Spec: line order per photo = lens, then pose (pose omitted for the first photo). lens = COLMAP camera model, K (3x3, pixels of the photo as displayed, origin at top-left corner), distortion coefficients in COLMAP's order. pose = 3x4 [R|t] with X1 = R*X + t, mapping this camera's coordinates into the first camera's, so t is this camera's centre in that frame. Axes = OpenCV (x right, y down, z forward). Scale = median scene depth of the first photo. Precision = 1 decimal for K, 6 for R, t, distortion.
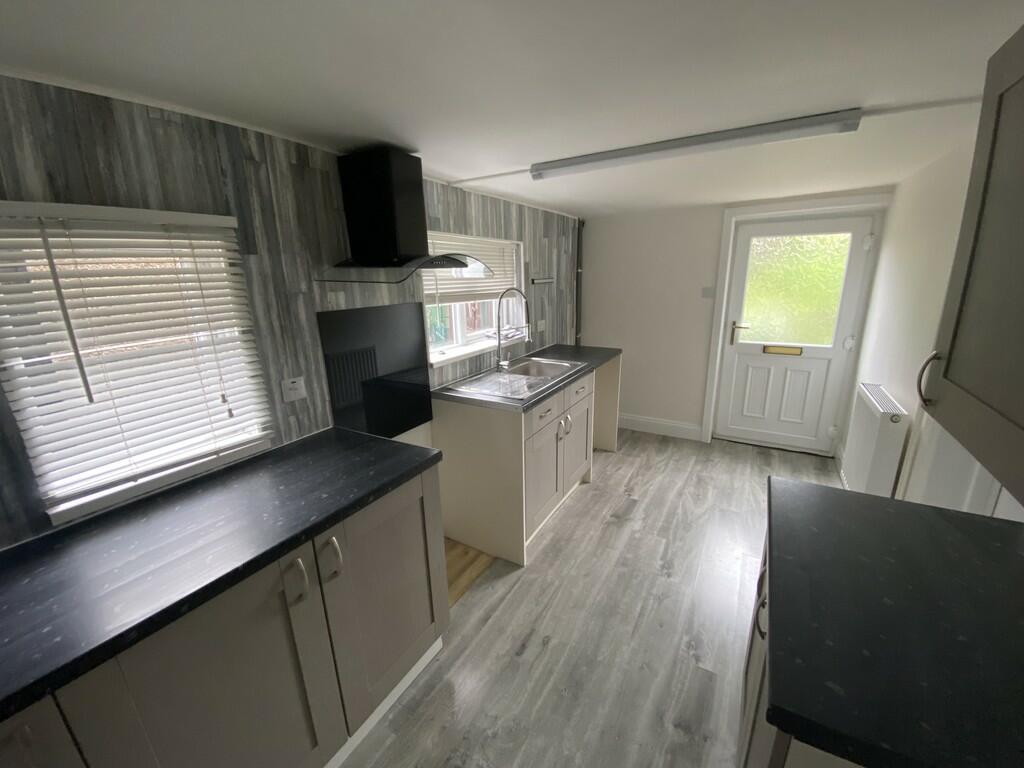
lens RADIAL K [[410.0, 0, 512.0], [0, 410.0, 384.0], [0, 0, 1]] dist [0.000169, -0.000313]
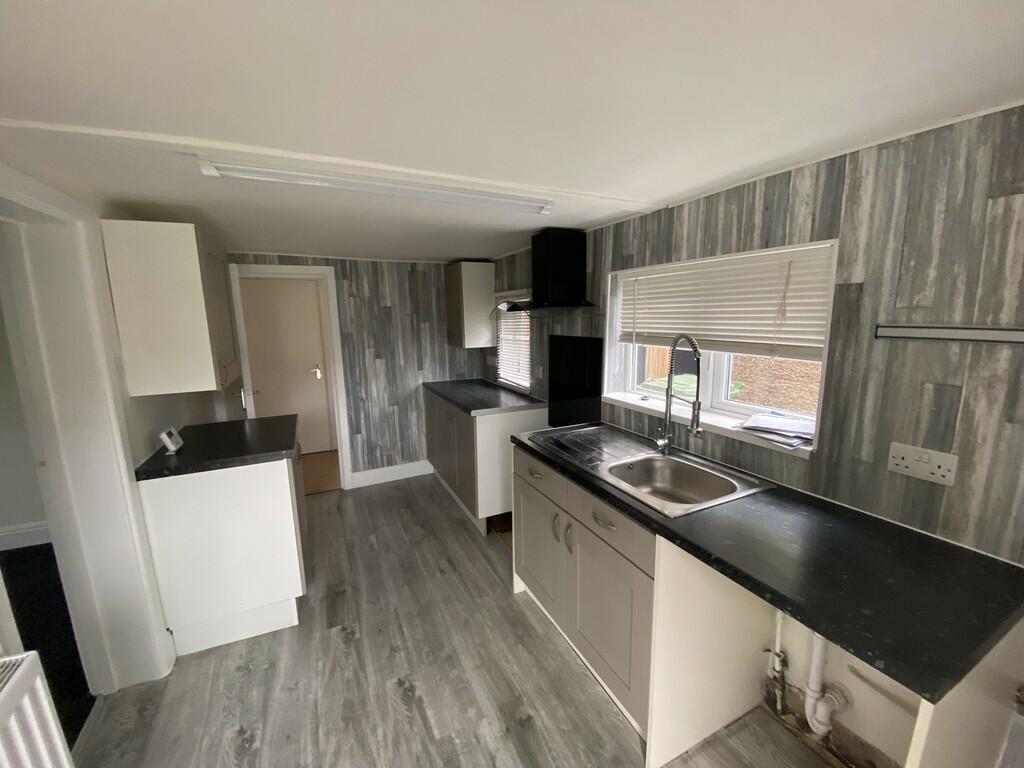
lens RADIAL K [[410.0, 0, 512.0], [0, 410.0, 384.0], [0, 0, 1]] dist [0.000169, -0.000313]
pose [[-0.548598, 0.169943, -0.818633, 0.771615], [-0.189948, 0.928188, 0.319978, -0.364466], [0.814224, 0.331037, -0.476922, 1.280687]]
